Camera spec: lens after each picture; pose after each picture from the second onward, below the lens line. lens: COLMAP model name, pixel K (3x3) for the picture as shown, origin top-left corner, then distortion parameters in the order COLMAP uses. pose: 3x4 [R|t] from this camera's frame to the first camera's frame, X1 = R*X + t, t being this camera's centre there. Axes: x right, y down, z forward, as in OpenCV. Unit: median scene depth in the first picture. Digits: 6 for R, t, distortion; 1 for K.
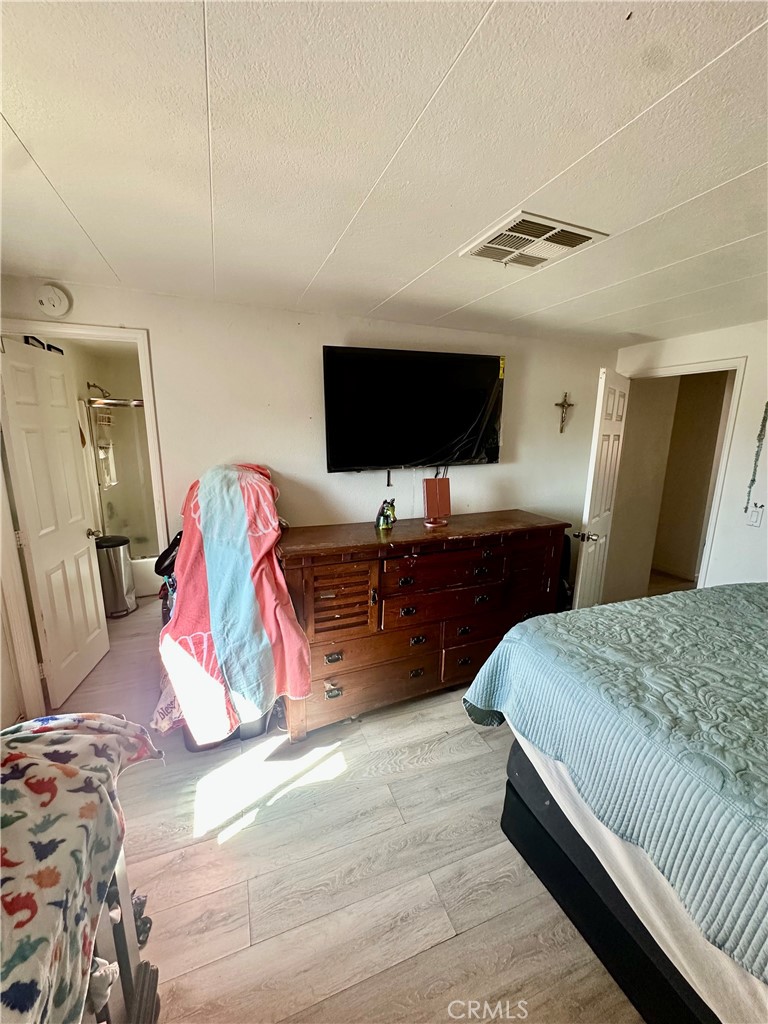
lens RADIAL K [[408.9, 0, 386.3], [0, 408.9, 513.0], [0, 0, 1]] dist [-0.003557, 0.000292]
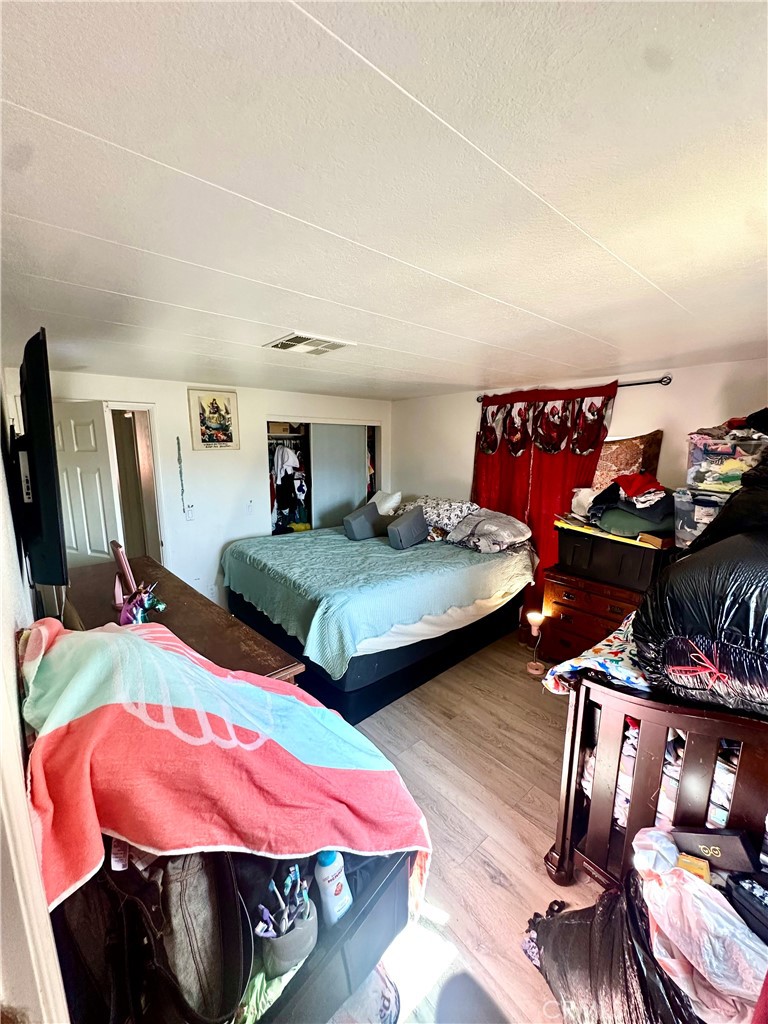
lens RADIAL K [[408.9, 0, 386.3], [0, 408.9, 513.0], [0, 0, 1]] dist [-0.003557, 0.000292]
pose [[-0.327927, -0.182311, 0.926945, -1.265423], [0.193231, 0.947513, 0.254716, -0.423358], [-0.924730, 0.262642, -0.275487, 1.352913]]
